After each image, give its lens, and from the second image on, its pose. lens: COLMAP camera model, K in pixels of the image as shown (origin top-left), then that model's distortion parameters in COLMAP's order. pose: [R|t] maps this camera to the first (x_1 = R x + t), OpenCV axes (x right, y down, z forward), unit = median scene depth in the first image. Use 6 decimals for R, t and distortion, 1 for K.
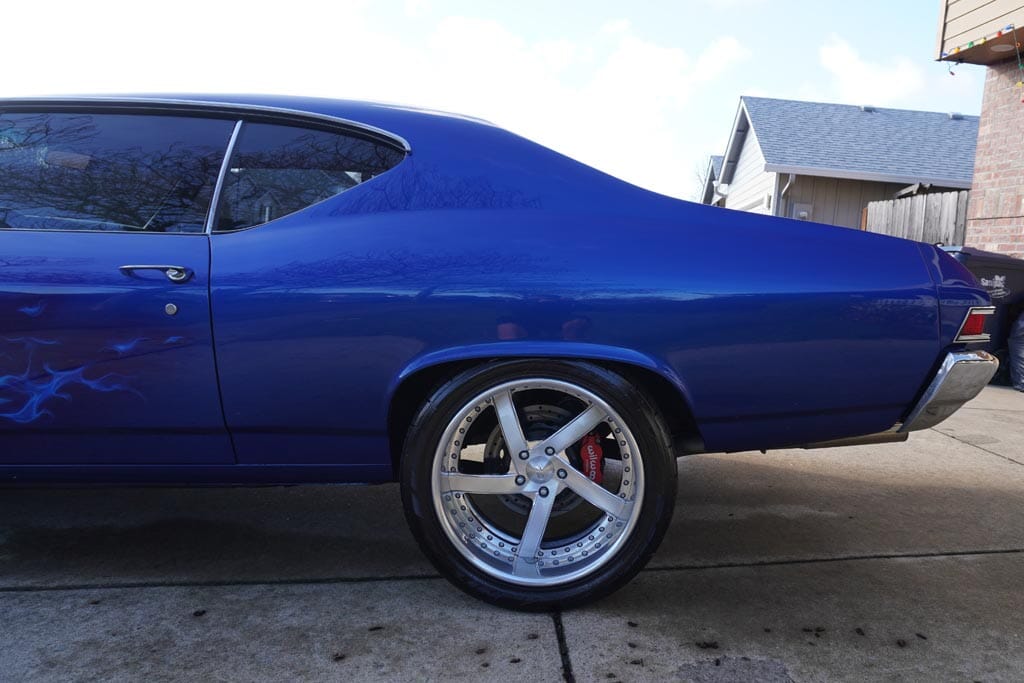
lens RADIAL K [[777.6, 0, 543.2], [0, 777.6, 358.4], [0, 0, 1]] dist [-0.040062, 0.034611]
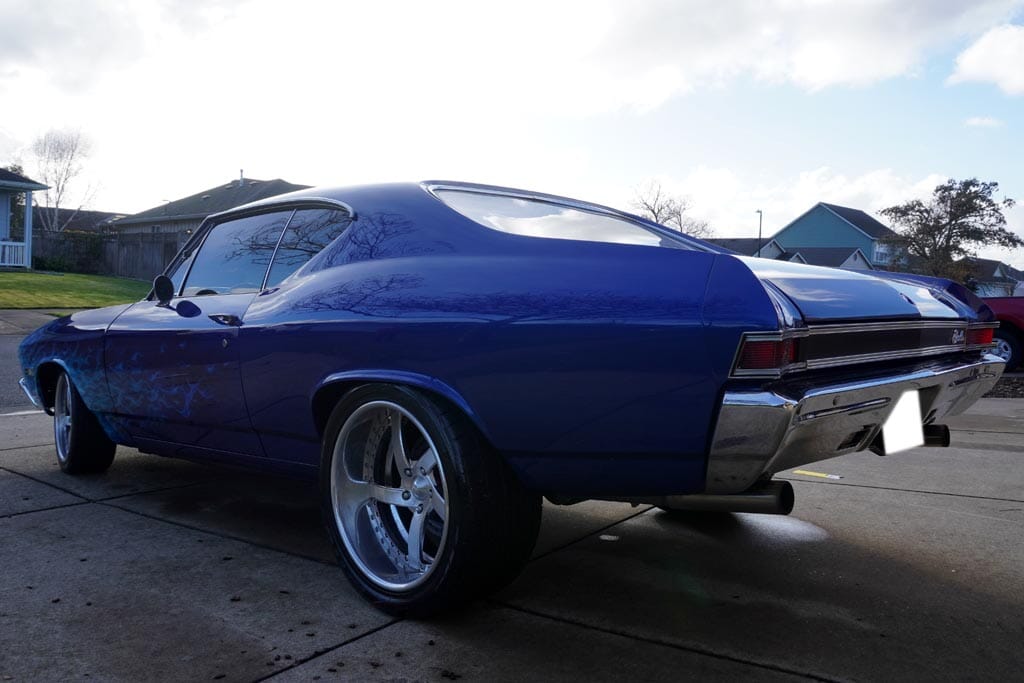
lens RADIAL K [[777.6, 0, 469.6], [0, 777.6, 325.1], [0, 0, 1]] dist [-0.040062, 0.034611]
pose [[0.722055, -0.026319, -0.691335, 0.892882], [-0.073344, 0.990733, -0.114320, 0.036849], [0.687937, 0.133251, 0.713433, 0.243744]]
